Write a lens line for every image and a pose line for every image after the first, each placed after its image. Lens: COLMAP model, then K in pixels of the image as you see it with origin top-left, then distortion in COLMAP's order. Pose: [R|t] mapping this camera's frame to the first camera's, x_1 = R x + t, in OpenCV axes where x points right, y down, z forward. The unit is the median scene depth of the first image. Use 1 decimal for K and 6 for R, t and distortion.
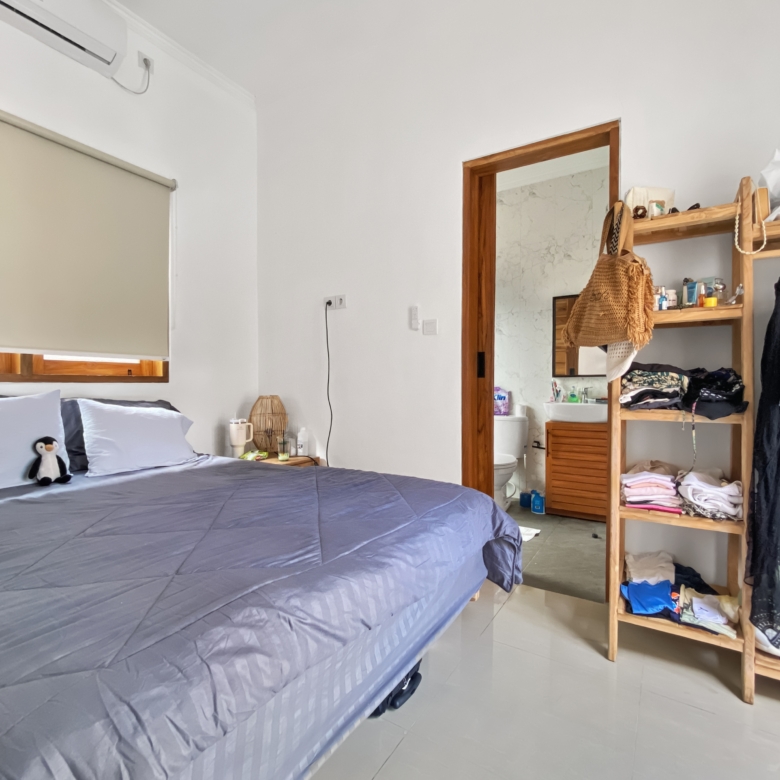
lens RADIAL K [[451.4, 0, 389.5], [0, 451.4, 394.6], [0, 0, 1]] dist [0.032969, -0.033324]
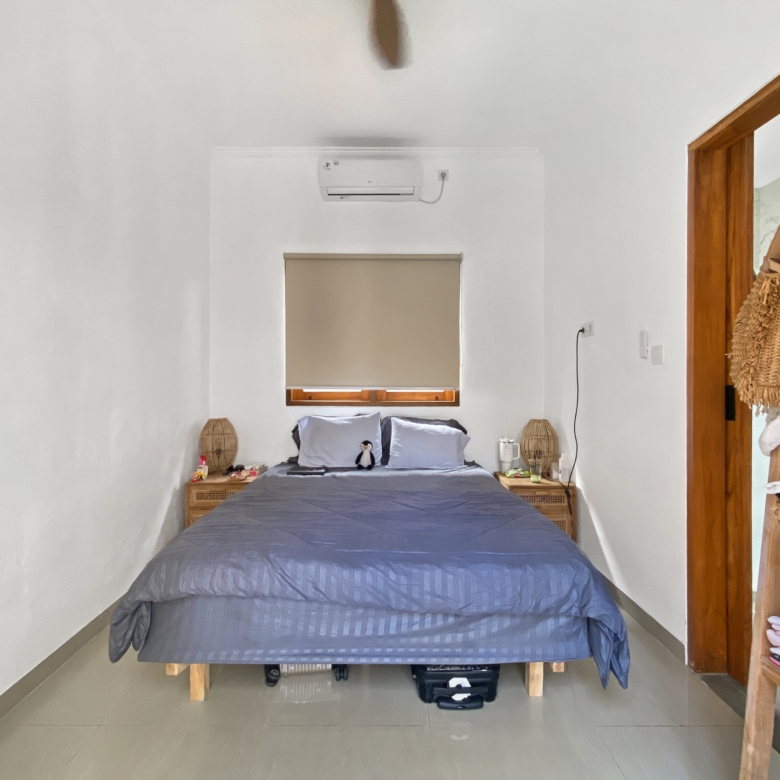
lens RADIAL K [[446.9, 0, 390.0], [0, 446.9, 390.0], [0, 0, 1]] dist [-0.001132, -0.000526]
pose [[0.513913, 0.016616, -0.857681, 0.540505], [-0.016367, 0.999820, 0.009563, -0.085283], [0.857686, 0.009123, 0.514093, 0.161994]]
